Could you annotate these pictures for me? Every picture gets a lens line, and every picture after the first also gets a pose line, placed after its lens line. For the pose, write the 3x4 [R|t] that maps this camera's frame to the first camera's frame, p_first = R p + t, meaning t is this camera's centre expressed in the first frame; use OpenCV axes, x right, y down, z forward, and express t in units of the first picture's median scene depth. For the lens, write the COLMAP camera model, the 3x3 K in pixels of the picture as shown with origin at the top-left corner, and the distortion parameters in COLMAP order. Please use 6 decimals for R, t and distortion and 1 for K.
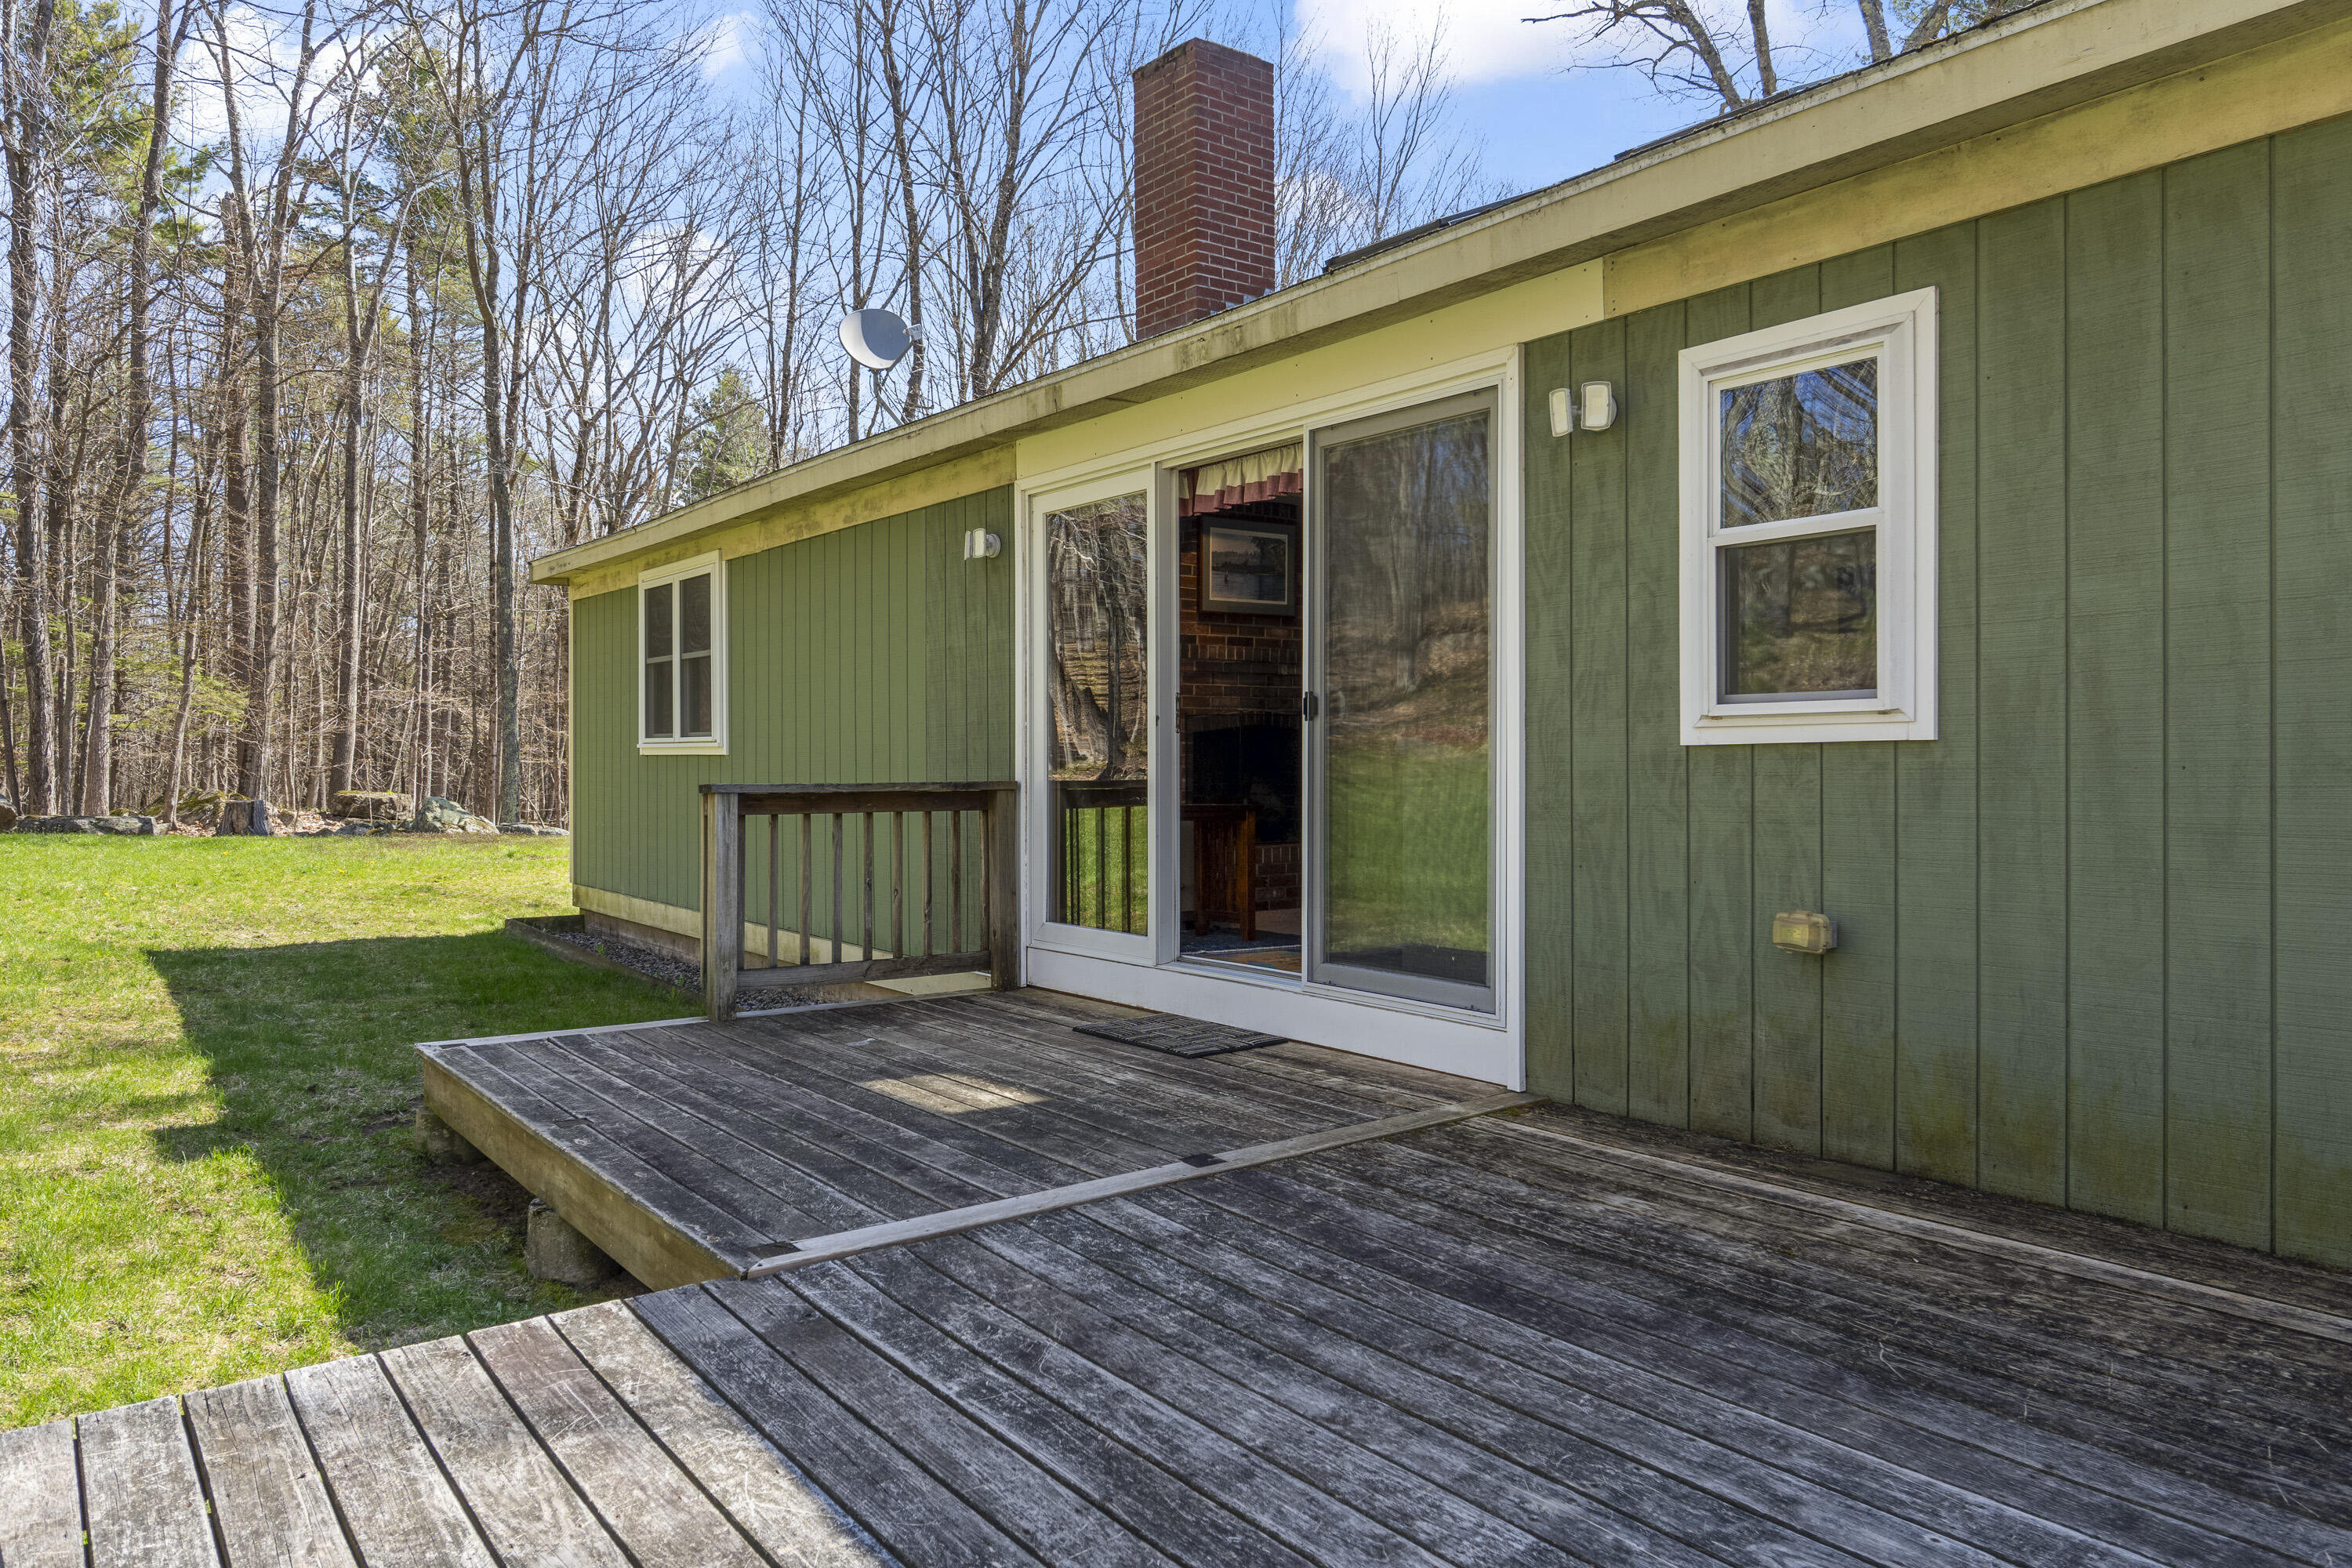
lens RADIAL K [[1525.7, 0, 1176.0], [0, 1525.7, 784.0], [0, 0, 1]] dist [0.006059, 0.004011]
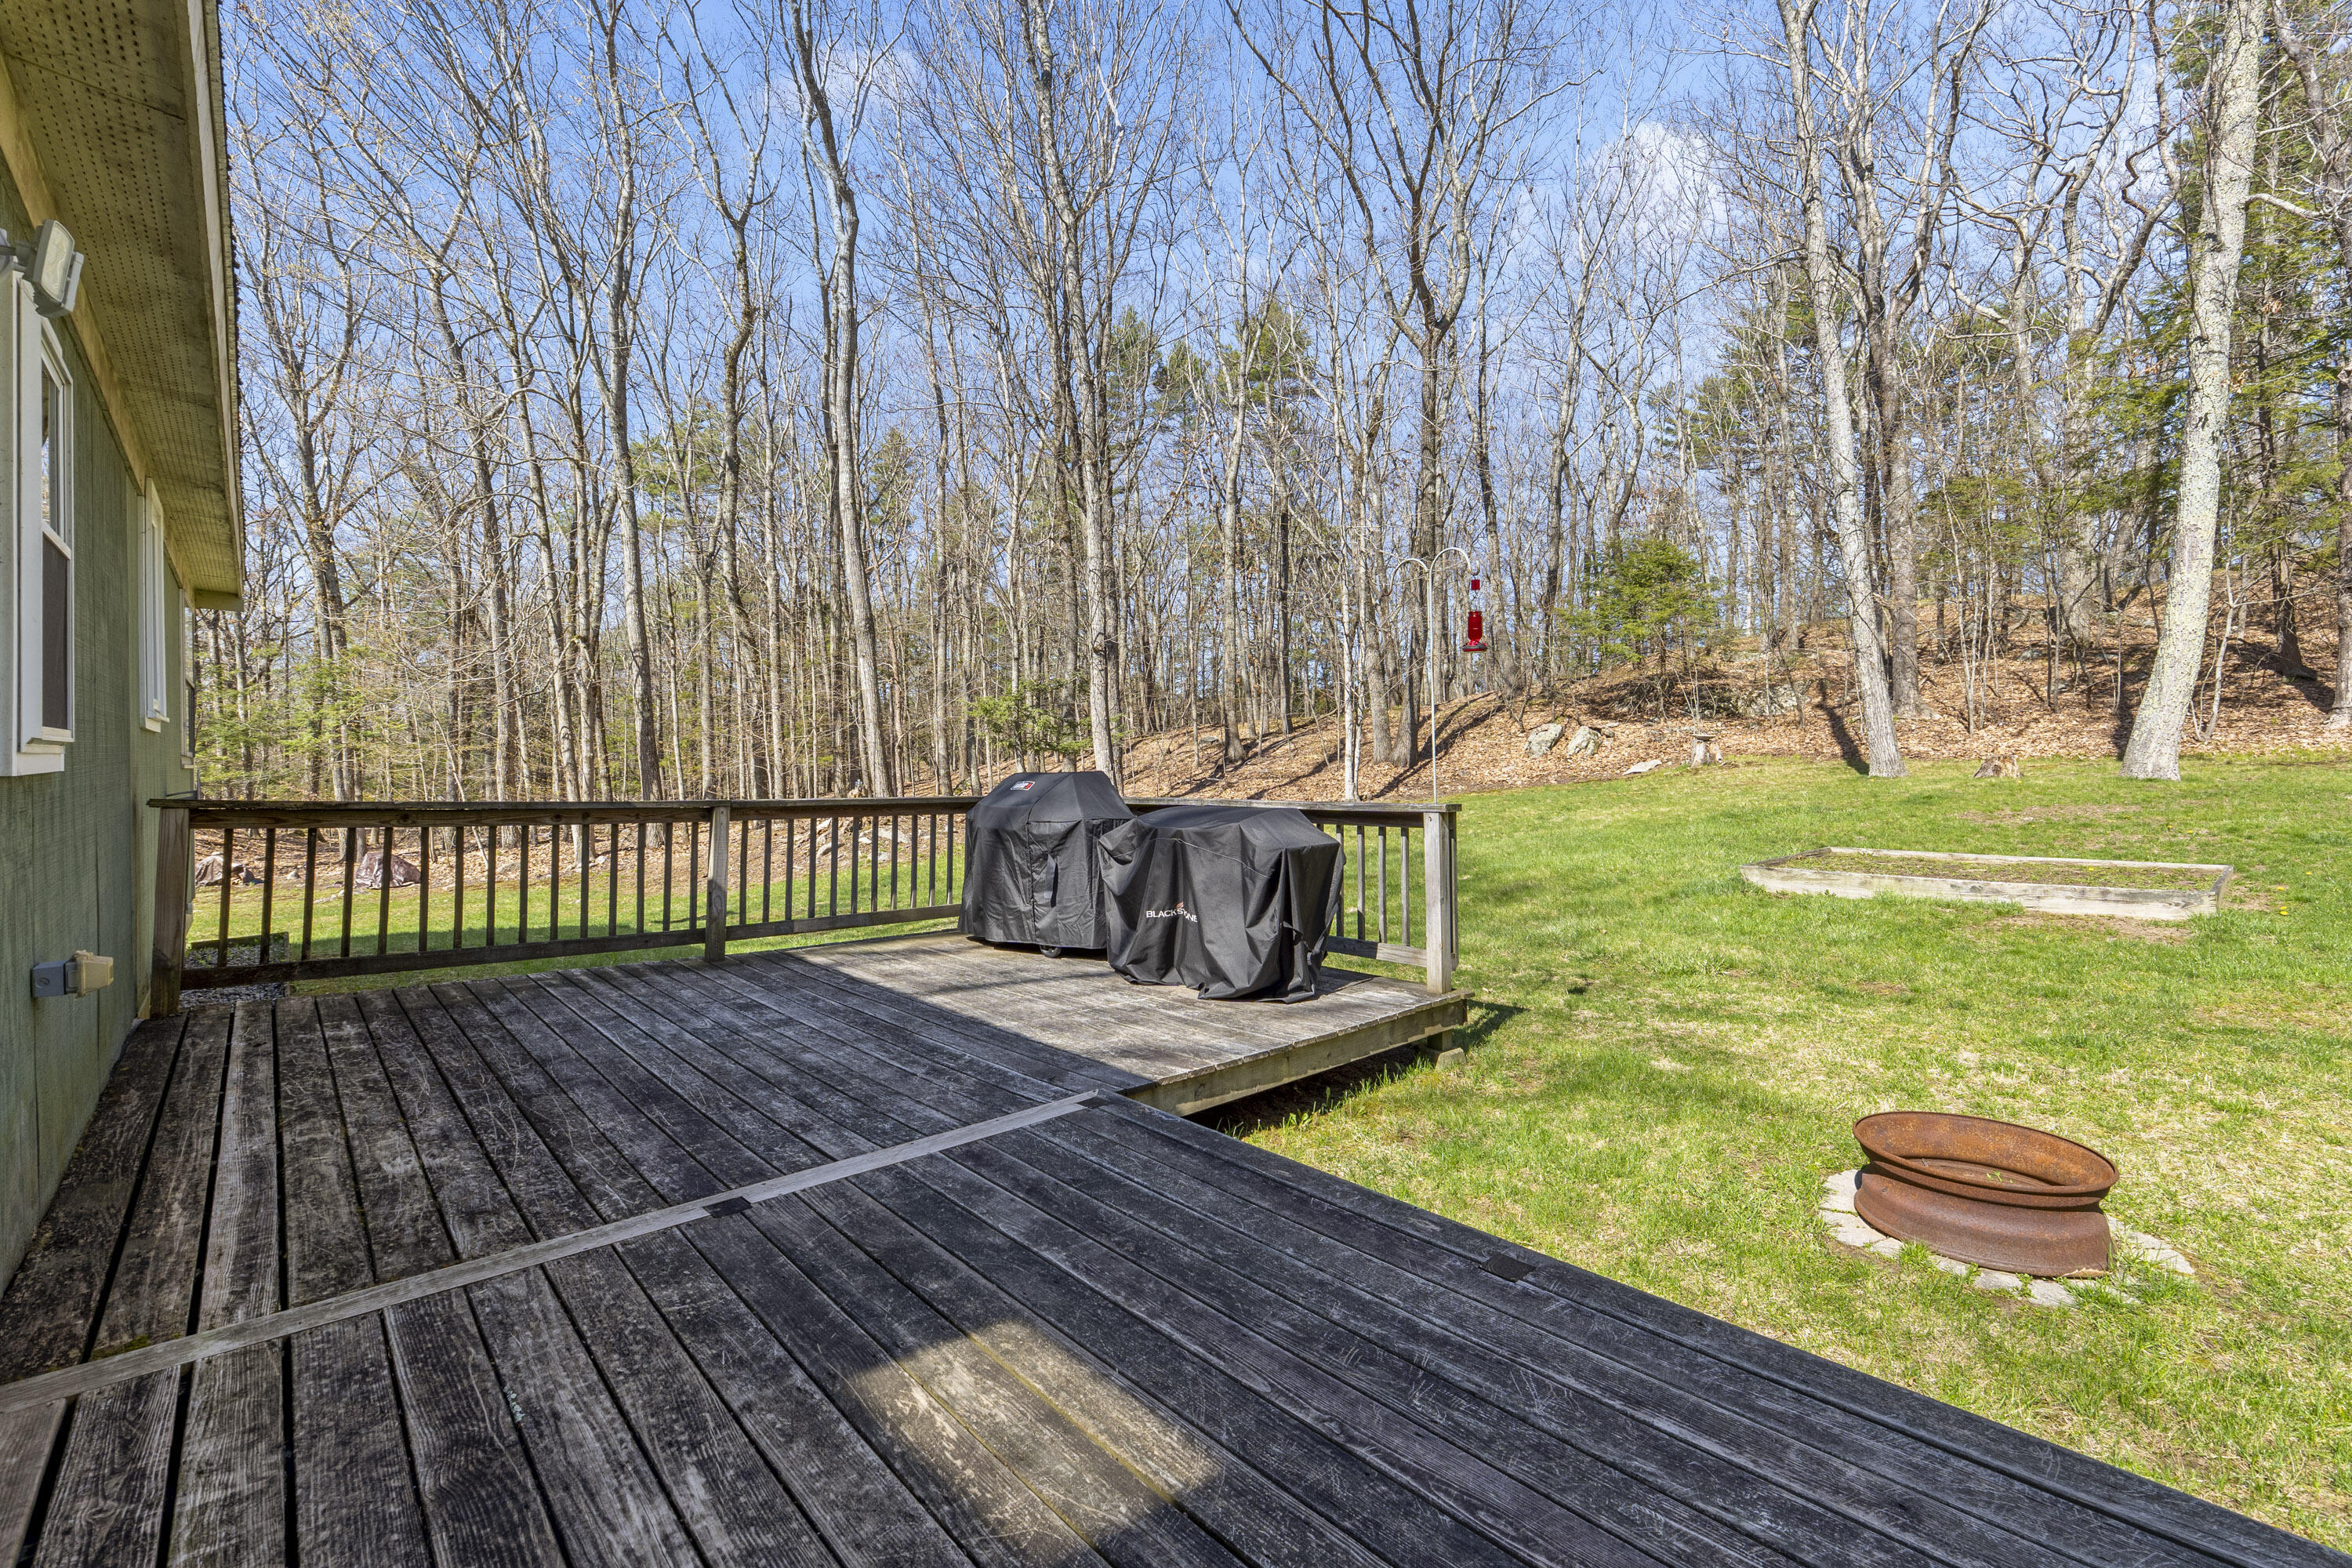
lens RADIAL K [[990.7, 0, 1176.0], [0, 990.7, 784.0], [0, 0, 1]] dist [-0.003140, -0.000398]
pose [[-0.994901, 0.005163, -0.100729, -0.233896], [0.002628, 0.999677, 0.025286, -0.039030], [0.100827, 0.024893, -0.994593, 1.894247]]
